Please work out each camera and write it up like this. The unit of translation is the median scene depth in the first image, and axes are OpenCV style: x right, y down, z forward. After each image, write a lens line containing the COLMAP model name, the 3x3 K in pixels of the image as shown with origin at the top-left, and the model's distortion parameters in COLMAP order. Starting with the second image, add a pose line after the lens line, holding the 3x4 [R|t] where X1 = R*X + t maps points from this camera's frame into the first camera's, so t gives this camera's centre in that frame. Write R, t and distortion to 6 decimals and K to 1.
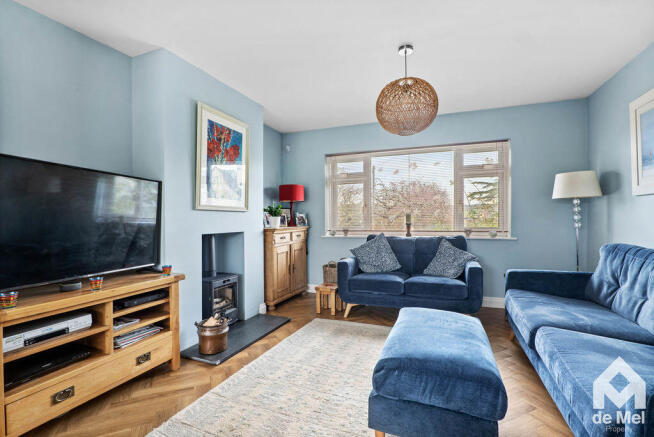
lens RADIAL K [[312.5, 0, 326.9], [0, 312.5, 216.0], [0, 0, 1]] dist [-0.001653, -0.000219]
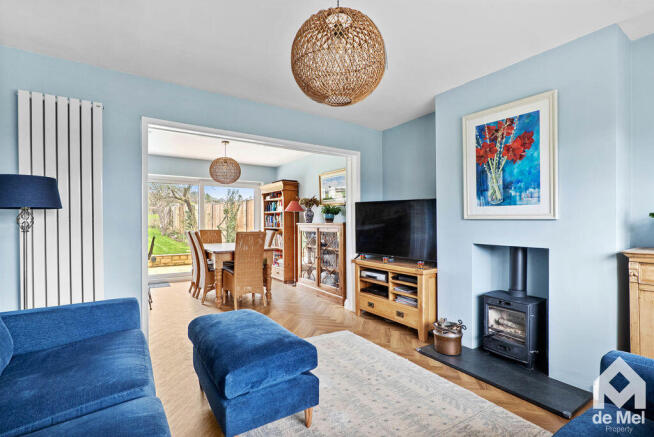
lens RADIAL K [[312.5, 0, 326.6], [0, 312.5, 220.0], [0, 0, 1]] dist [-0.001653, -0.000219]
pose [[-0.566006, 0.002254, -0.824398, 0.718473], [0.008026, 0.999964, -0.002777, -0.018996], [0.824362, -0.008189, -0.566004, 1.214052]]
